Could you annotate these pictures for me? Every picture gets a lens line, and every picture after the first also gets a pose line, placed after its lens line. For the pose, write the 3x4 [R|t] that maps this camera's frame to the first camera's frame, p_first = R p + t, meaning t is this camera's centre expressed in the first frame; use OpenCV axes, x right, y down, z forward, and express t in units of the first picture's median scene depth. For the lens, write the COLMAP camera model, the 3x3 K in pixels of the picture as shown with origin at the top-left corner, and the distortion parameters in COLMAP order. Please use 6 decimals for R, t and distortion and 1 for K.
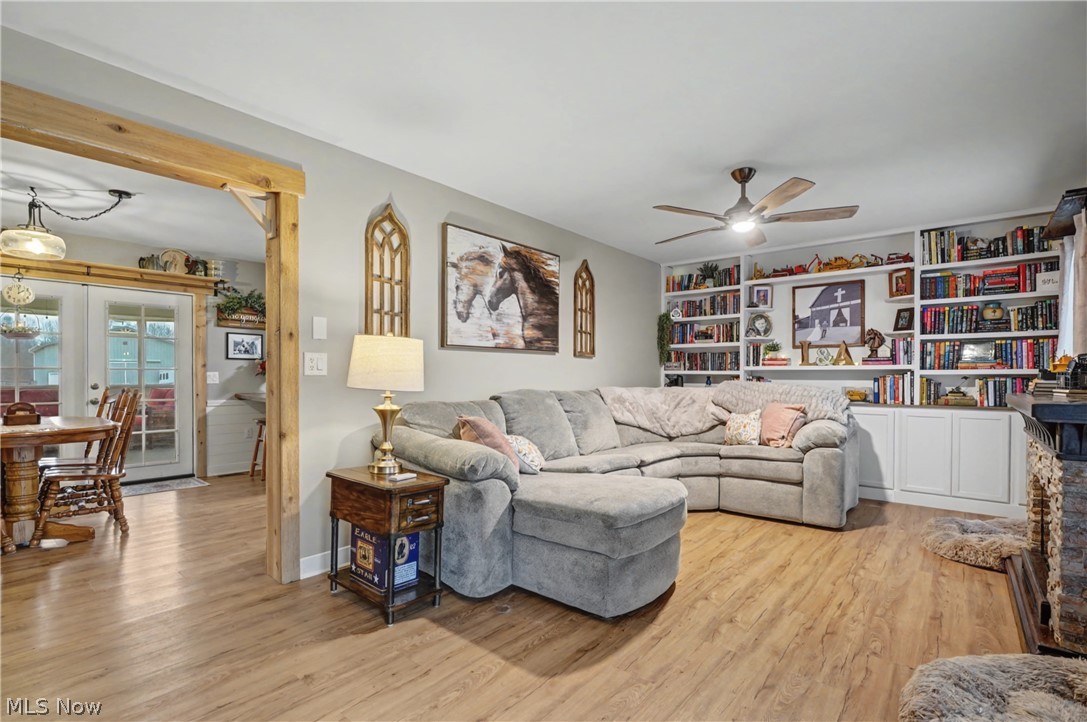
lens RADIAL K [[497.8, 0, 554.5], [0, 497.8, 380.2], [0, 0, 1]] dist [-0.012613, 0.001400]
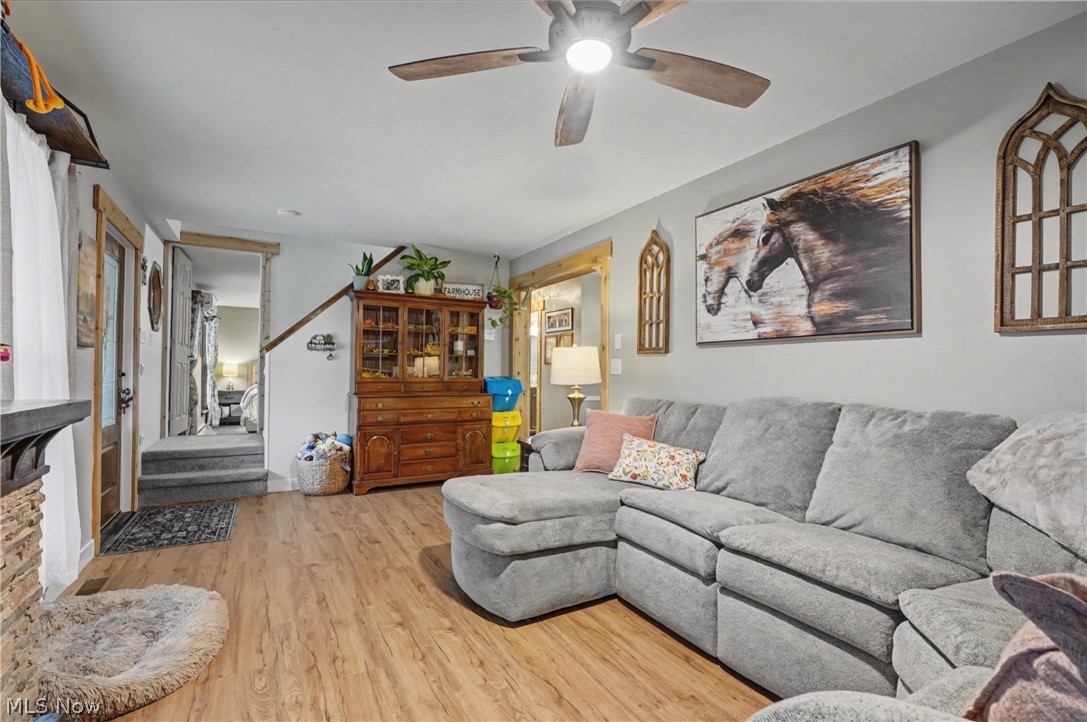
lens RADIAL K [[497.8, 0, 544.2], [0, 497.8, 366.0], [0, 0, 1]] dist [-0.012613, 0.001400]
pose [[-0.350859, -0.018991, -0.936236, 0.718639], [-0.018555, 0.999739, -0.013325, -0.007861], [0.936244, 0.012697, -0.351120, 0.976127]]
